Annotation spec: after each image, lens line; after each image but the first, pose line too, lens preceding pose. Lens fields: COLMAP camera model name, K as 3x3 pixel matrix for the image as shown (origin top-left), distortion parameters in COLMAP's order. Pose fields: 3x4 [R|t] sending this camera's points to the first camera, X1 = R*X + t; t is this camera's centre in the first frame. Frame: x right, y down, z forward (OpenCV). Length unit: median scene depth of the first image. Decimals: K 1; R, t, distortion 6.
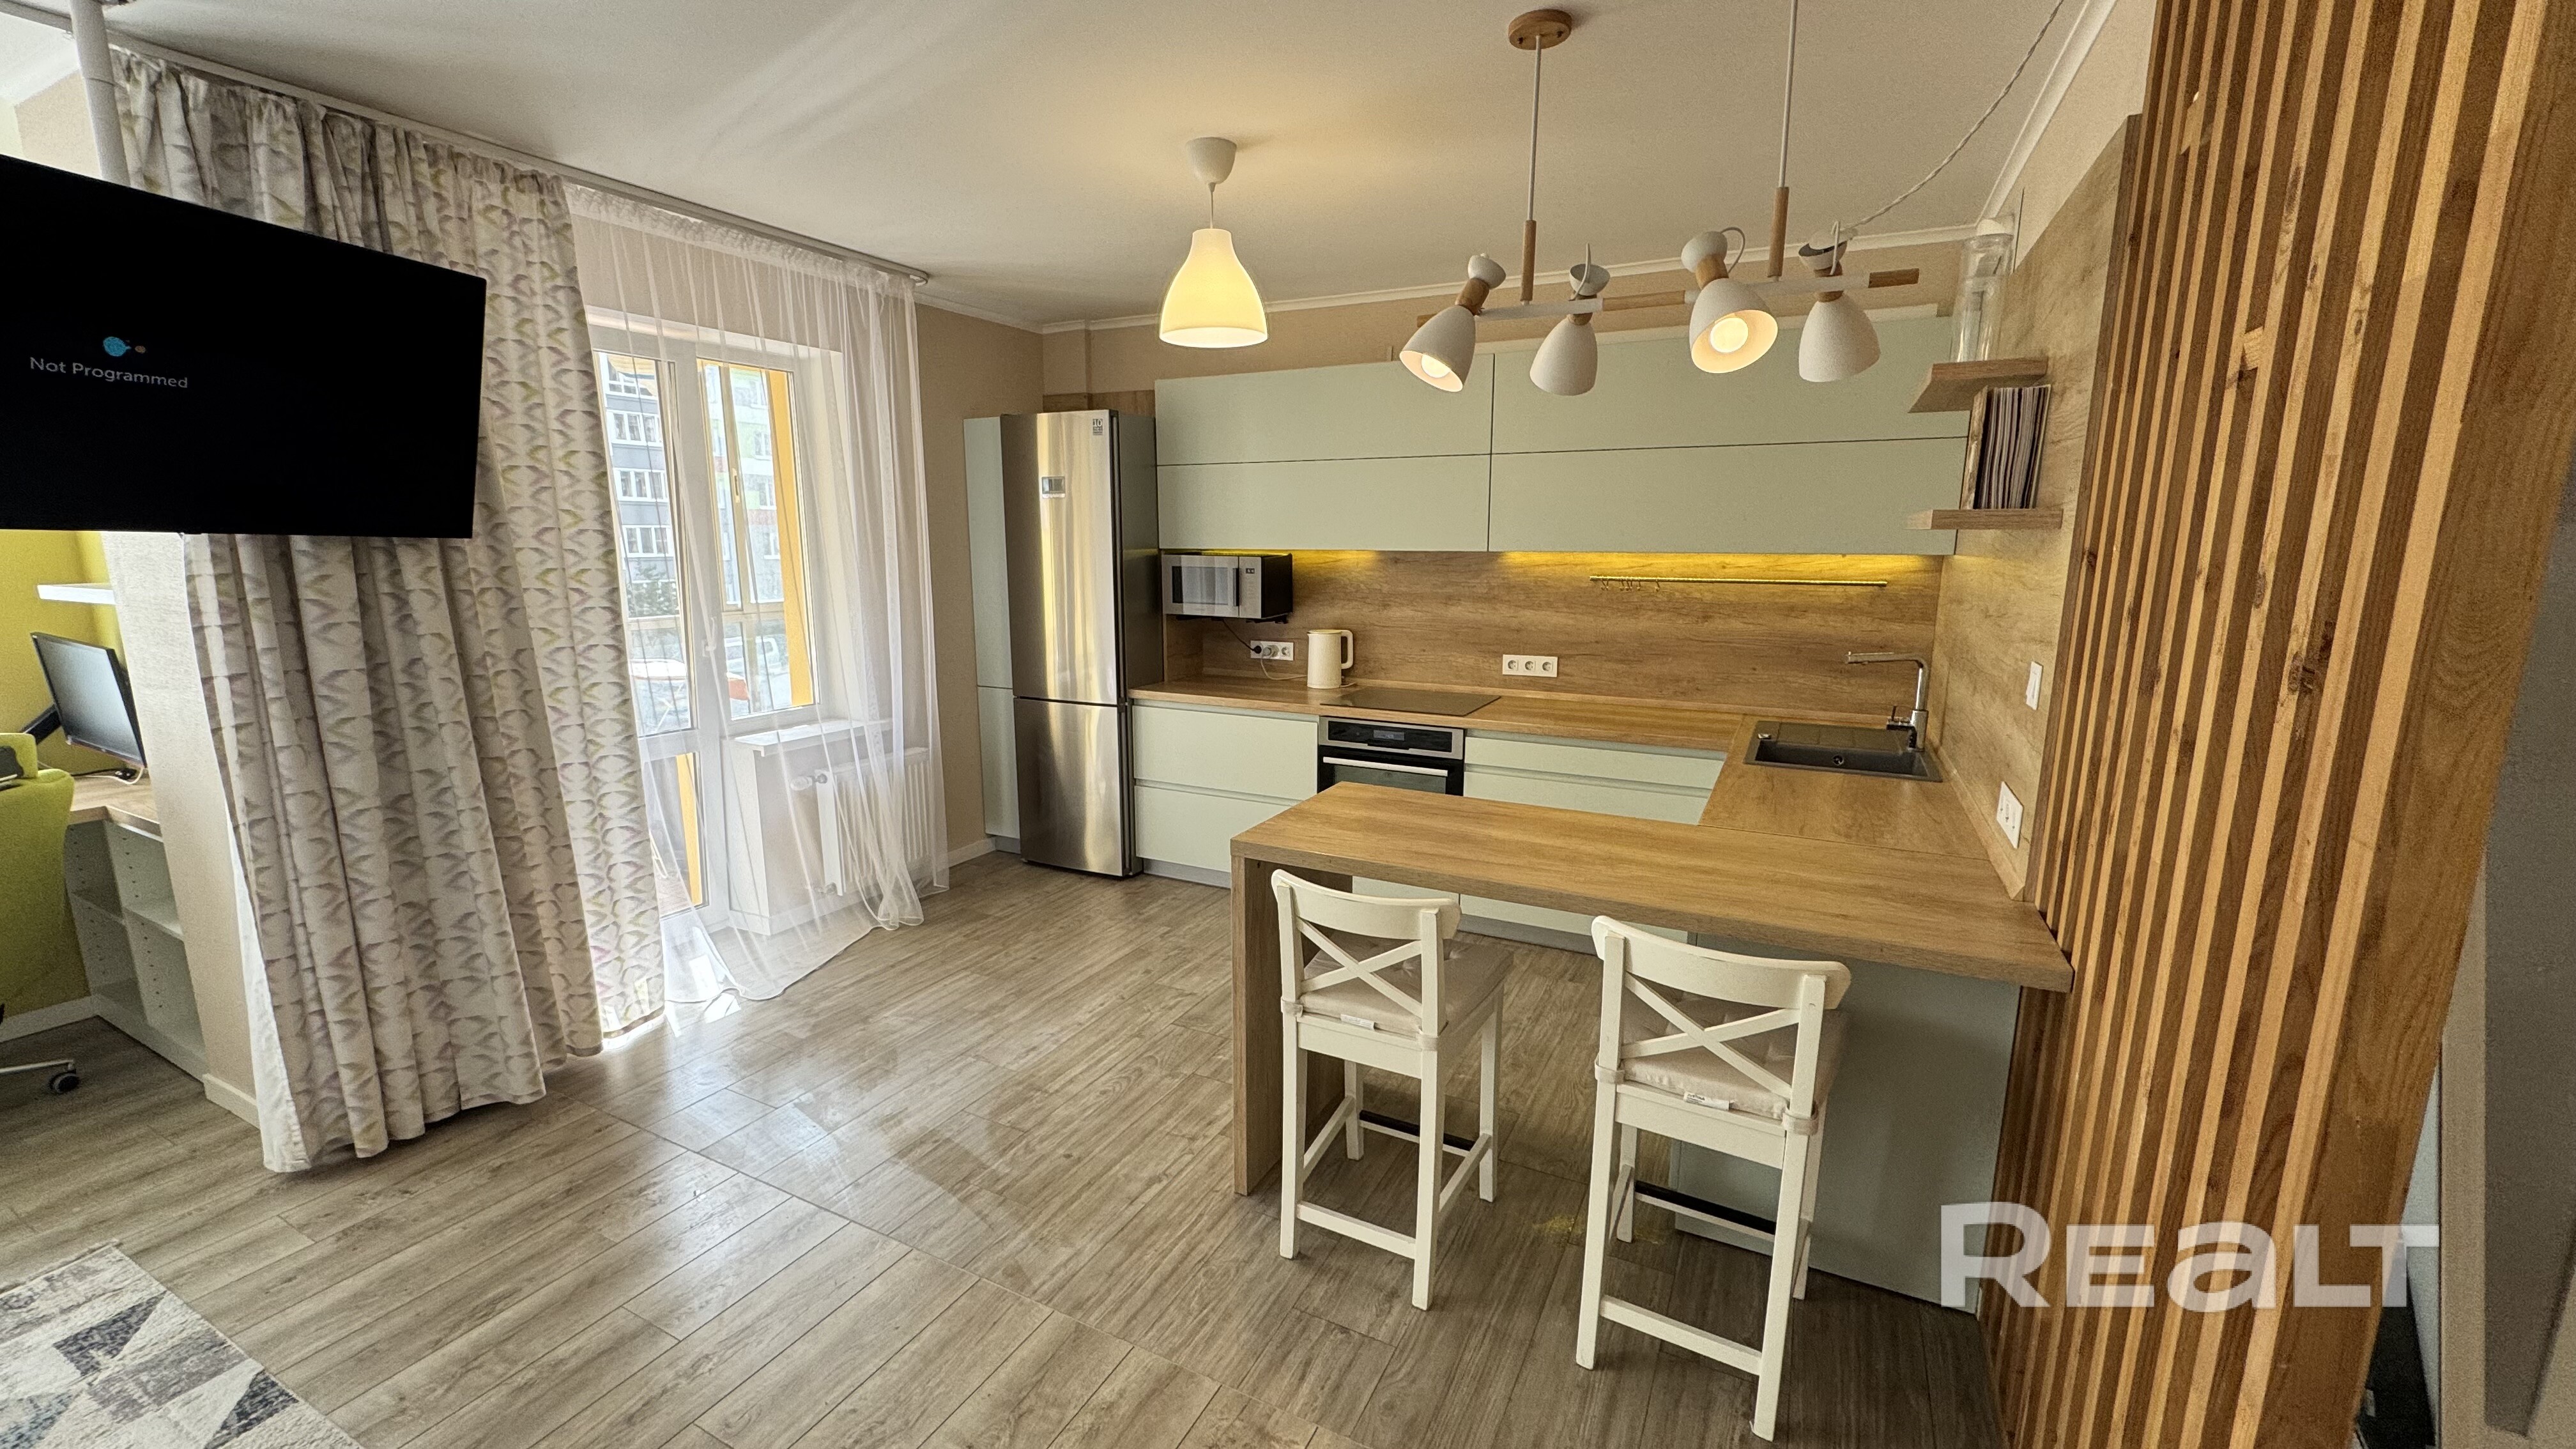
lens RADIAL K [[1015.2, 0, 1288.0], [0, 1015.2, 724.5], [0, 0, 1]] dist [-0.000450, -0.000016]
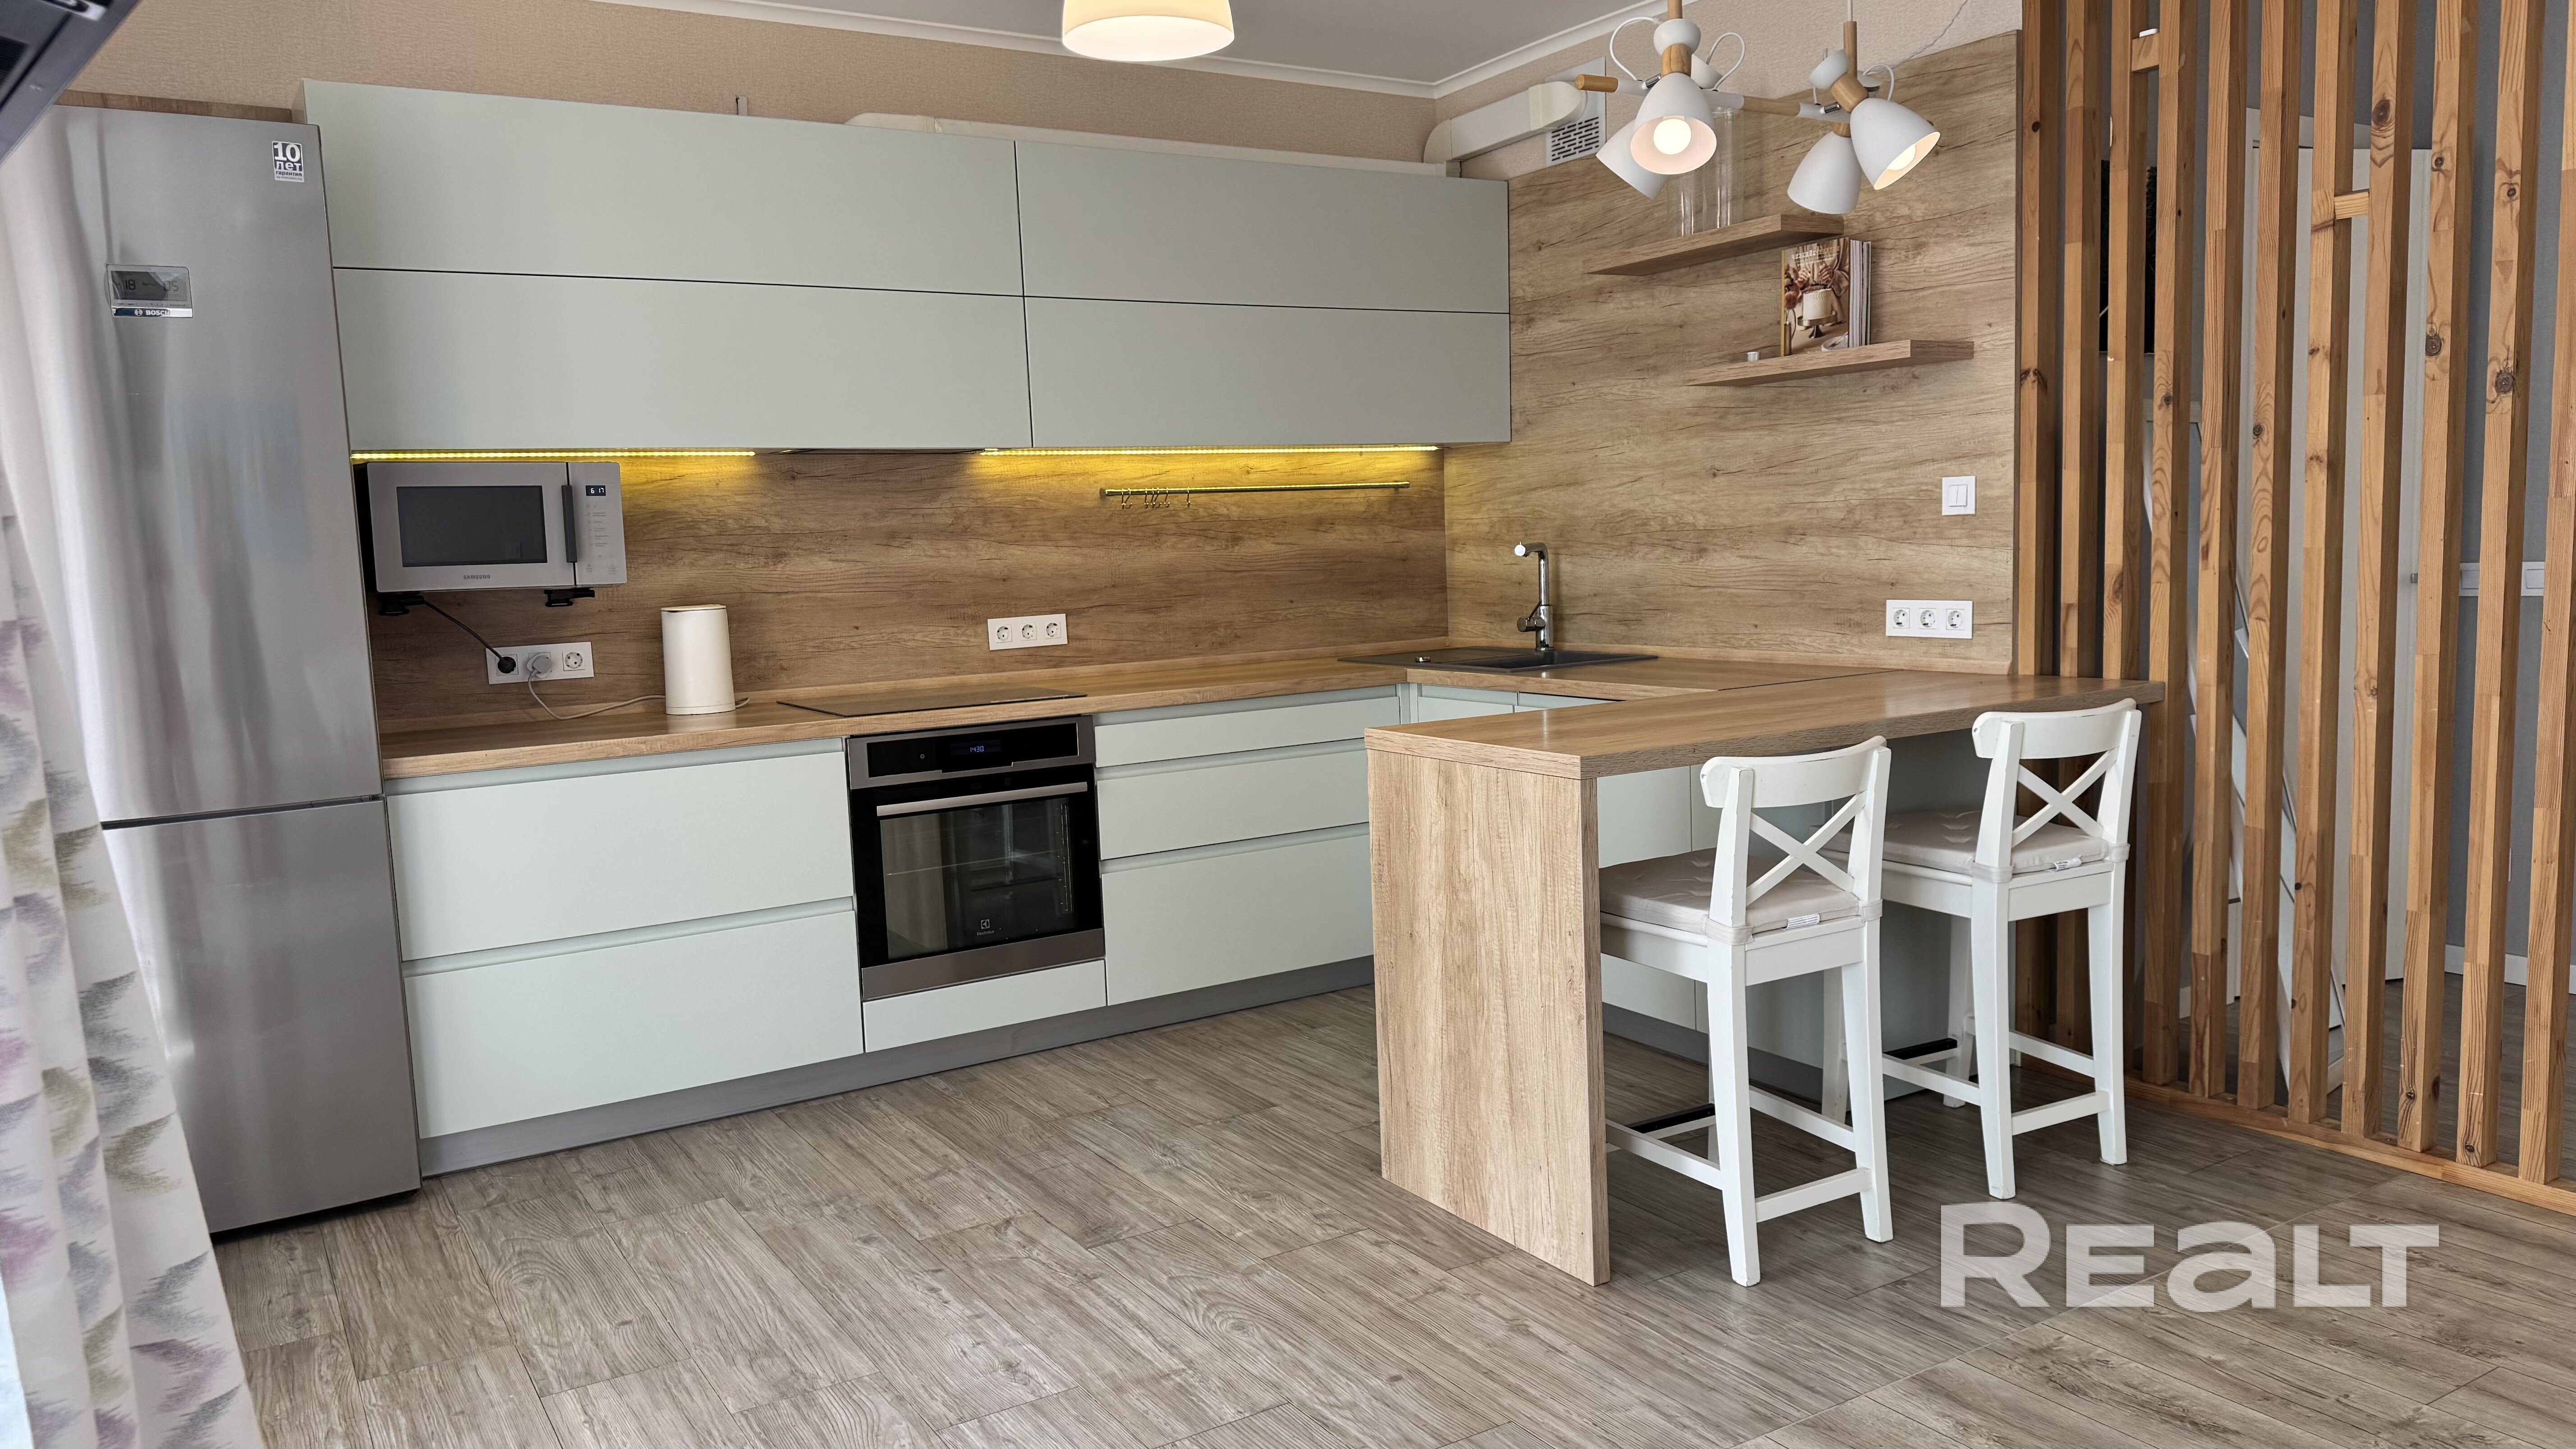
lens RADIAL K [[1792.0, 0, 1288.0], [0, 1792.0, 724.5], [0, 0, 1]] dist [0.123969, -0.000179]
pose [[0.520436, -0.114256, 0.846222, -0.675051], [0.195816, 0.980568, 0.011966, 0.019857], [-0.831145, 0.159476, 0.532696, 0.266330]]
